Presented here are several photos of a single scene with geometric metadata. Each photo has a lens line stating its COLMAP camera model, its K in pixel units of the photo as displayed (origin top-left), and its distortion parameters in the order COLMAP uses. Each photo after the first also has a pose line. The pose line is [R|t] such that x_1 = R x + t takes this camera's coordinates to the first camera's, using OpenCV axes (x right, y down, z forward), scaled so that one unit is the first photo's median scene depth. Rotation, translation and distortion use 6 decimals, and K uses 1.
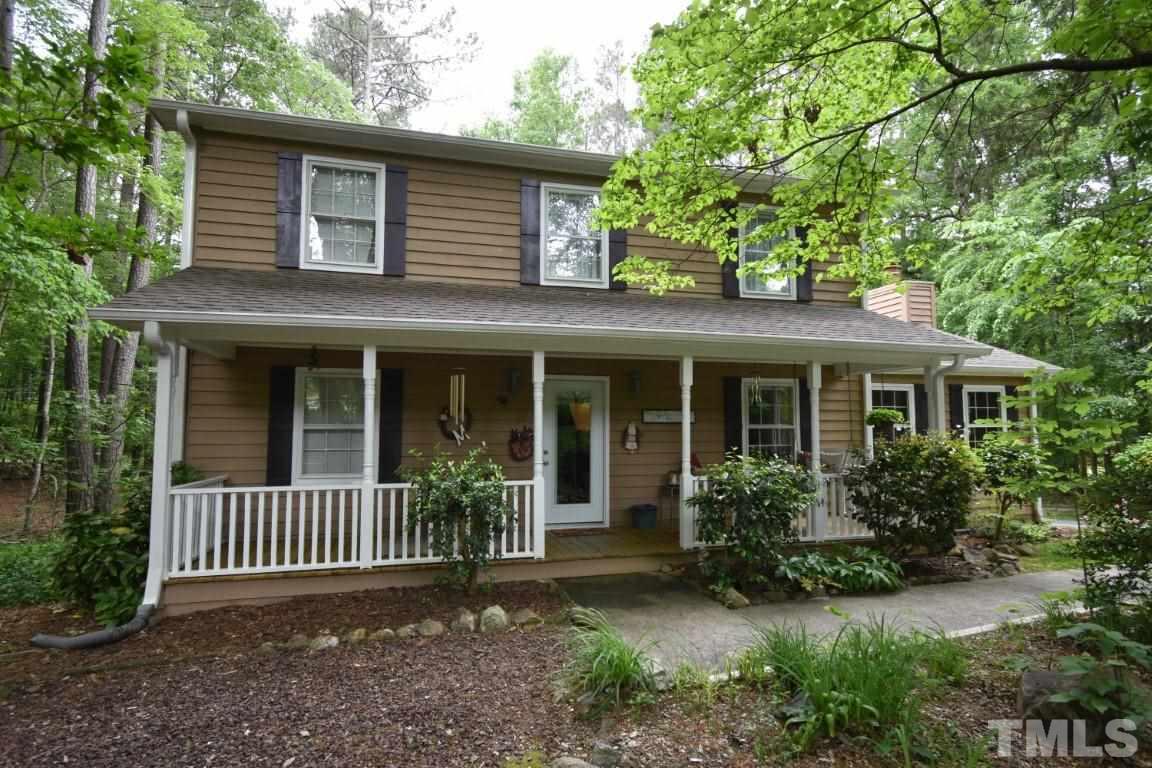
lens RADIAL K [[593.6, 0, 576.0], [0, 593.6, 384.0], [0, 0, 1]] dist [0.002489, 0.000298]
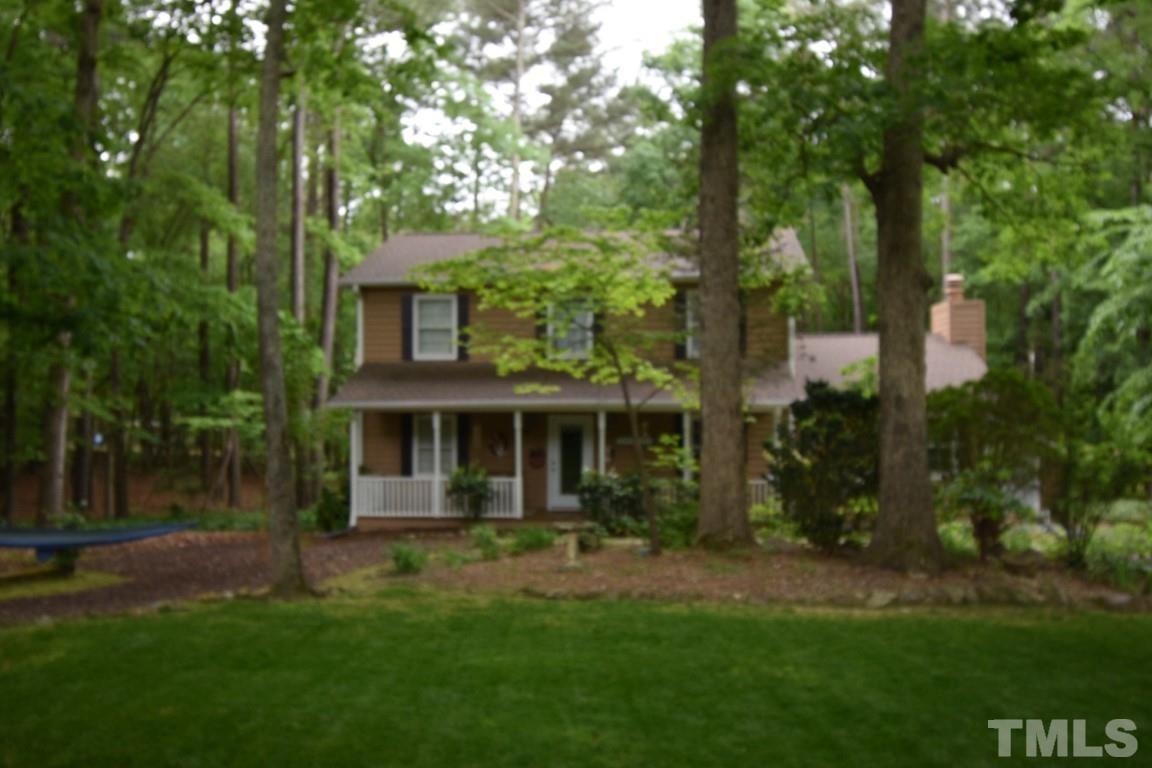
lens RADIAL K [[979.0, 0, 576.0], [0, 979.0, 384.0], [0, 0, 1]] dist [0.006283, 0.003967]
pose [[0.920383, -0.018803, -0.390565, 1.096465], [0.029043, 0.999371, 0.020327, -0.162142], [0.389938, -0.030051, 0.920351, -1.492096]]
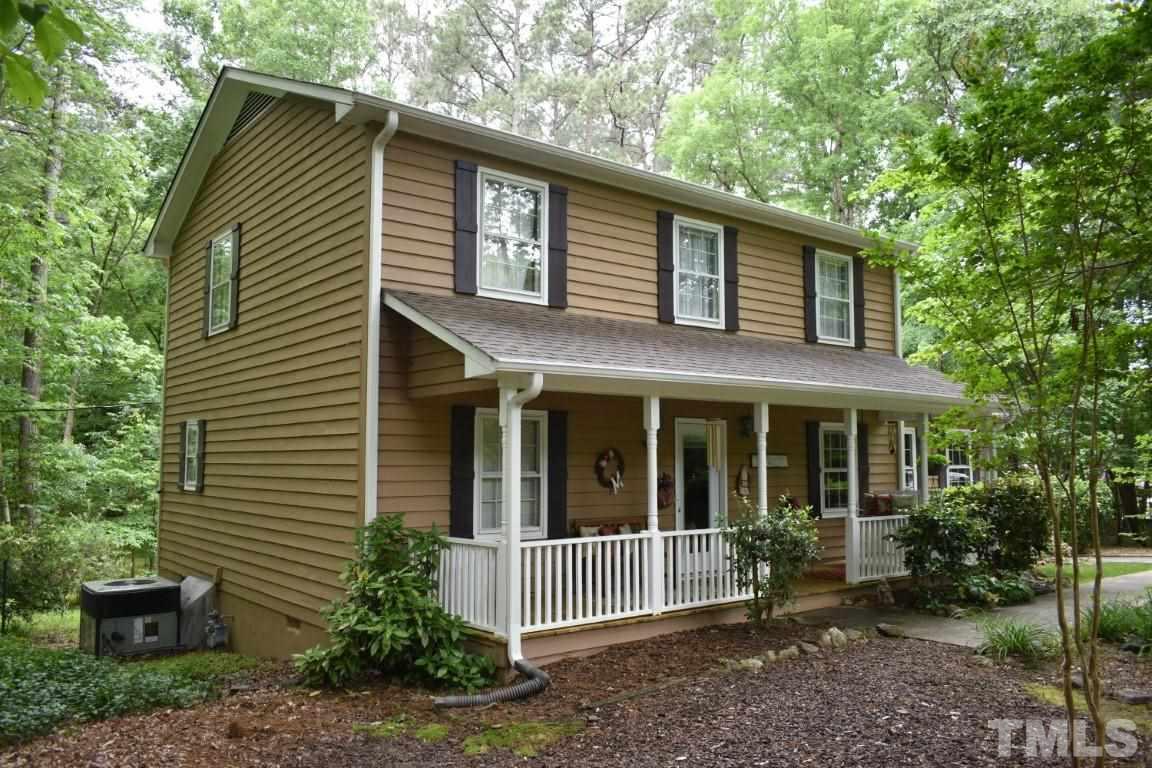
lens RADIAL K [[865.4, 0, 574.9], [0, 865.4, 397.1], [0, 0, 1]] dist [0.000662, 0.000088]
pose [[0.919984, 0.022054, 0.391336, -0.809676], [-0.014152, 0.999634, -0.023066, -0.016105], [-0.391701, 0.015682, 0.919959, -0.224814]]
